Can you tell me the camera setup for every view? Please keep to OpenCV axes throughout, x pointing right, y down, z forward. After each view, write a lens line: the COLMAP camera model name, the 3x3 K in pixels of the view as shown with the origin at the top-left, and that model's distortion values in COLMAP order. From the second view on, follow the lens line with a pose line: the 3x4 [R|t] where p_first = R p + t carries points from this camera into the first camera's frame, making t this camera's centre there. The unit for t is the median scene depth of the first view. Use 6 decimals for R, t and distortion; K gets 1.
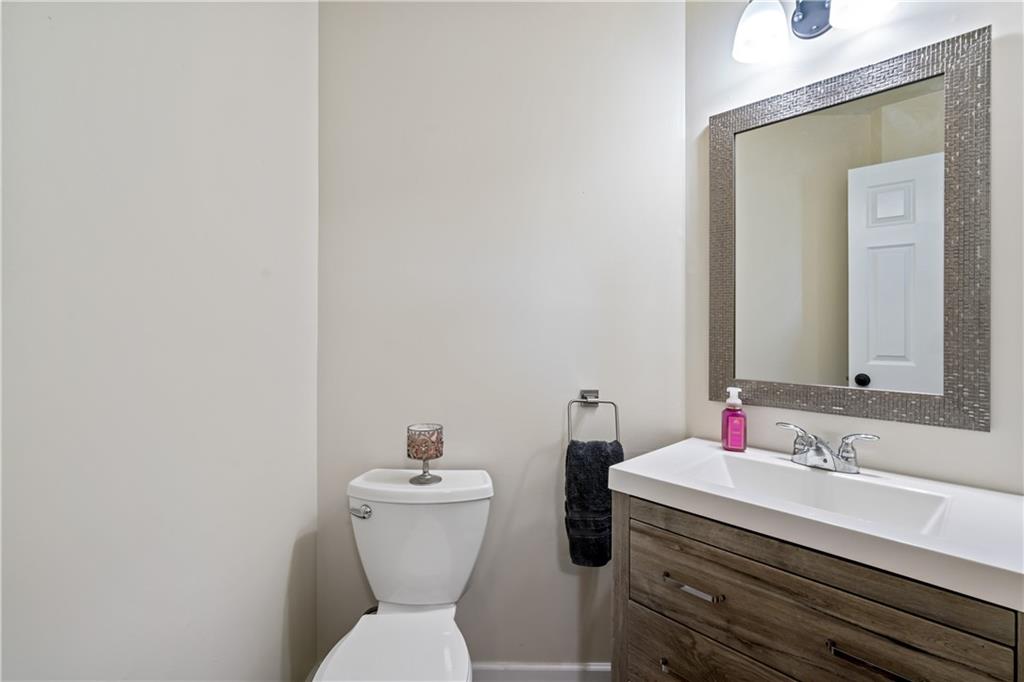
lens RADIAL K [[472.0, 0, 510.0], [0, 472.0, 327.9], [0, 0, 1]] dist [-0.001455, -0.000168]
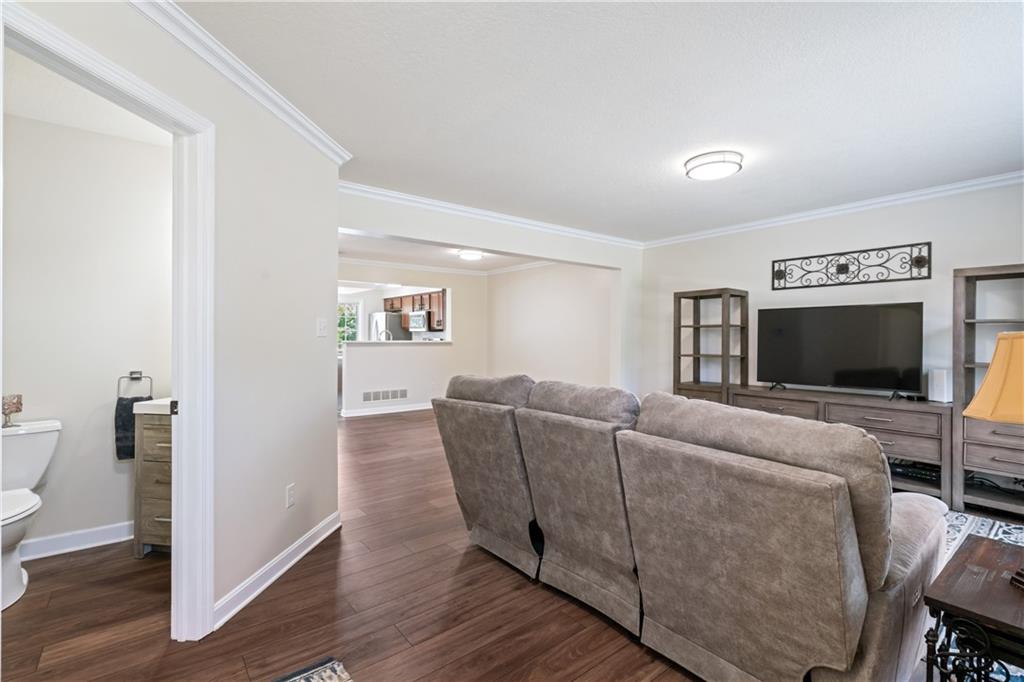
lens RADIAL K [[470.4, 0, 512.0], [0, 470.4, 341.0], [0, 0, 1]] dist [-0.001205, -0.000275]
pose [[0.790242, -0.000907, 0.612794, 0.227576], [-0.003967, 0.999970, 0.006596, -0.003793], [-0.612782, -0.007643, 0.790215, -1.493124]]
